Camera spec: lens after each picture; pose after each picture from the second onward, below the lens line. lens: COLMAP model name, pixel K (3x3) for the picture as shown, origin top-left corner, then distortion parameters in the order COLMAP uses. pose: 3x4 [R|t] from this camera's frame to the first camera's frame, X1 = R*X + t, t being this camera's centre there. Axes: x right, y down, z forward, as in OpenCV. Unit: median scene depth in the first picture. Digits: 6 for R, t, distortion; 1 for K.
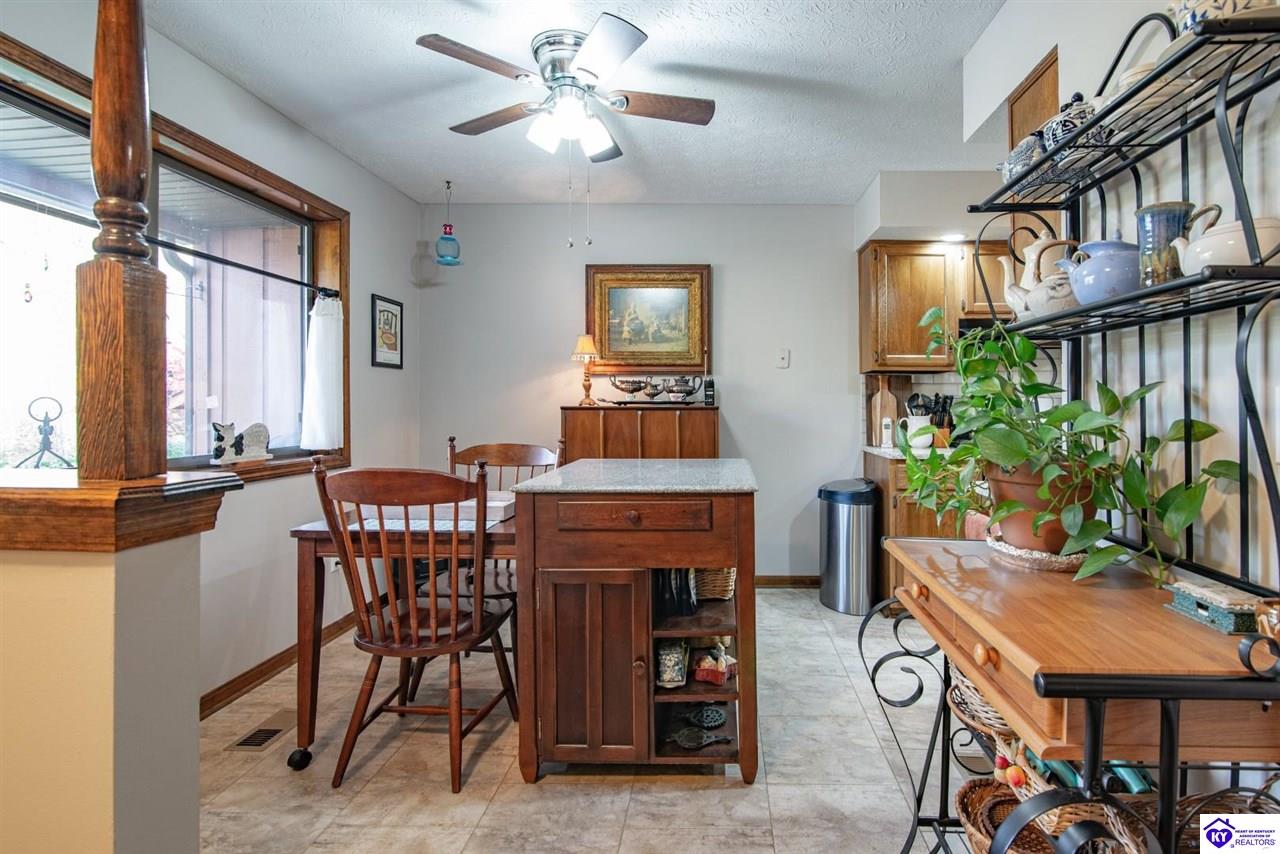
lens RADIAL K [[599.8, 0, 687.1], [0, 599.8, 392.2], [0, 0, 1]] dist [-0.018068, 0.002960]
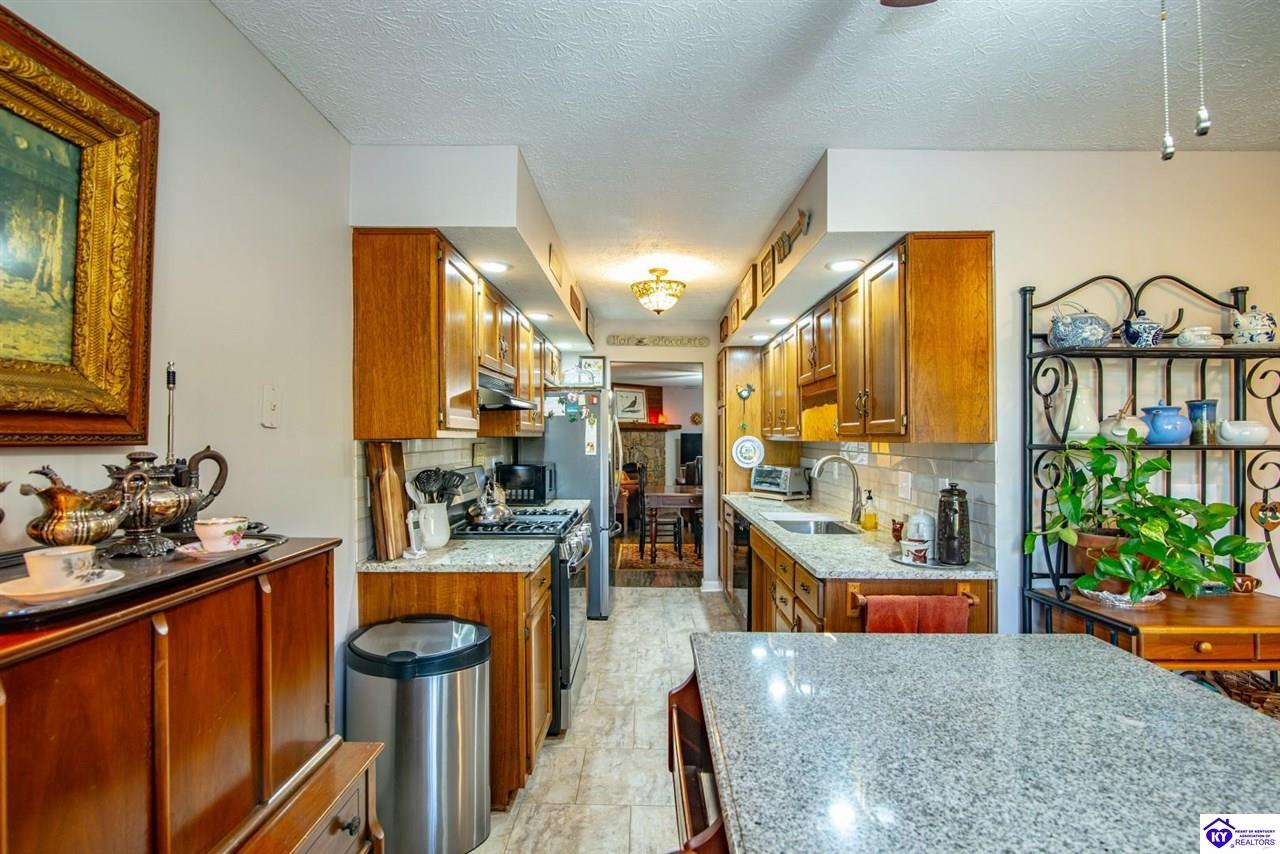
lens RADIAL K [[599.8, 0, 629.5], [0, 599.8, 424.9], [0, 0, 1]] dist [-0.018068, 0.002960]
pose [[-0.031850, 0.016281, 0.999360, -0.325257], [-0.015078, 0.999746, -0.016768, -0.043232], [-0.999379, -0.015602, -0.031596, 0.831123]]
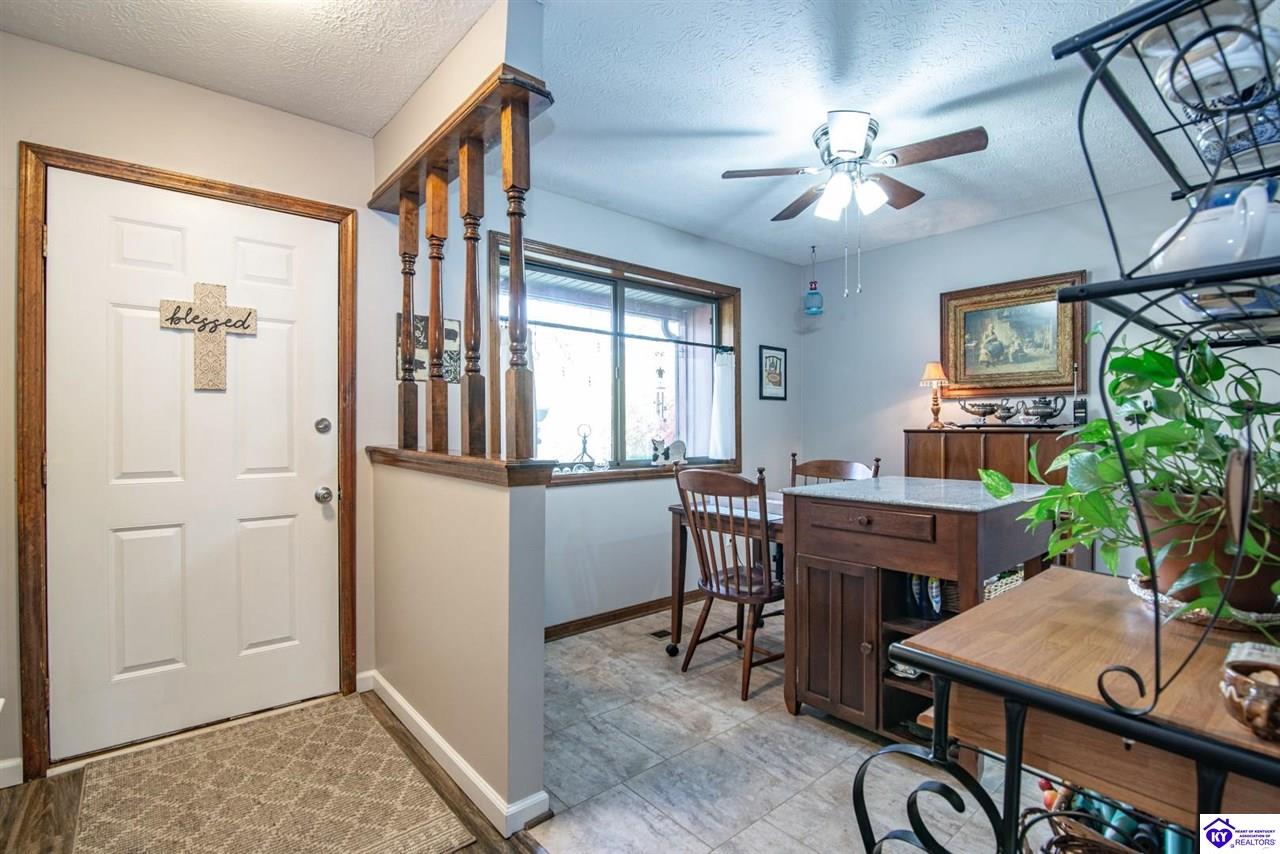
lens RADIAL K [[599.8, 0, 685.6], [0, 599.8, 421.0], [0, 0, 1]] dist [-0.018068, 0.002960]
pose [[0.688943, -0.009407, -0.724755, 0.309065], [0.015517, 0.999878, 0.001772, -0.000080], [0.724650, -0.012467, 0.689004, -0.043846]]
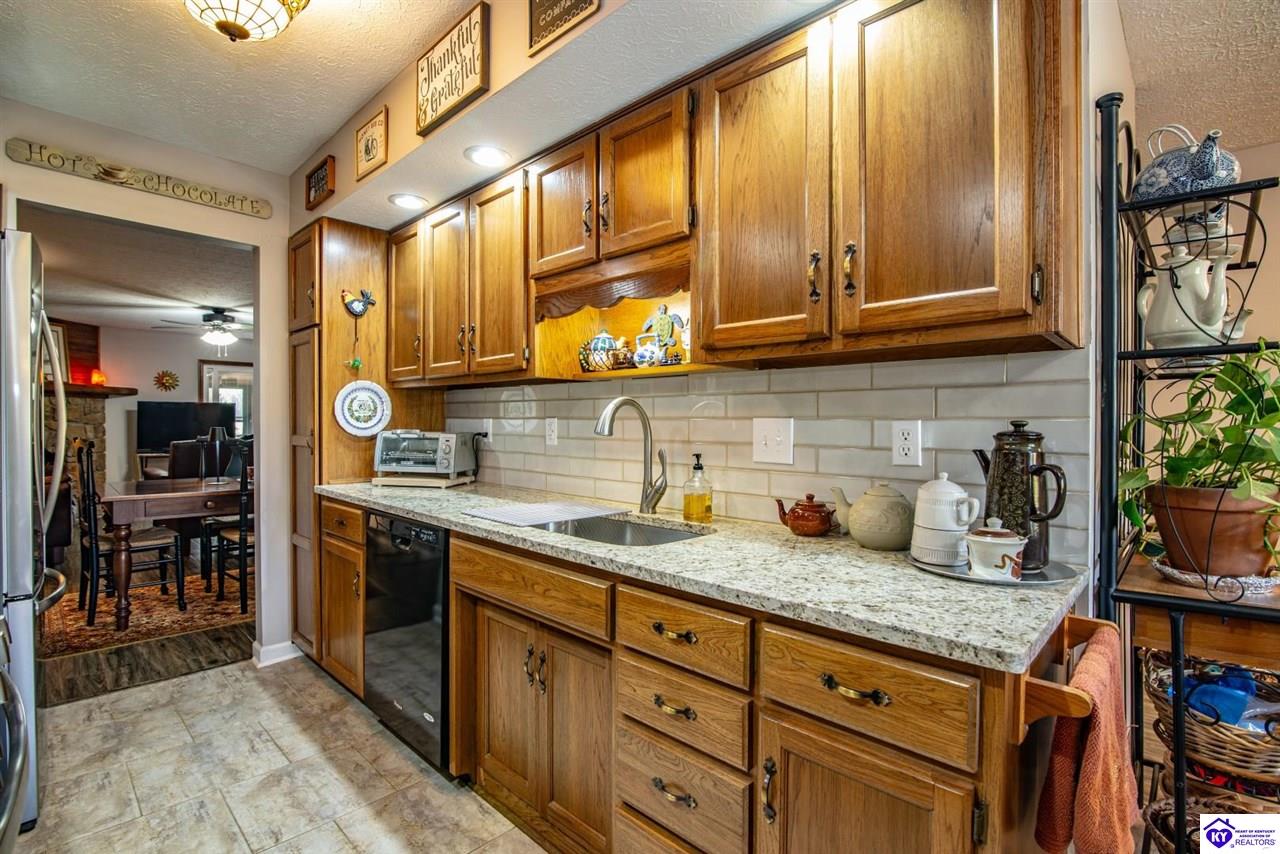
lens RADIAL K [[599.8, 0, 611.0], [0, 599.8, 425.9], [0, 0, 1]] dist [-0.018068, 0.002960]
pose [[-0.742450, -0.007611, 0.669859, 0.258114], [-0.013498, 0.999902, -0.003601, 0.011278], [-0.669766, -0.011715, -0.742480, 0.877681]]
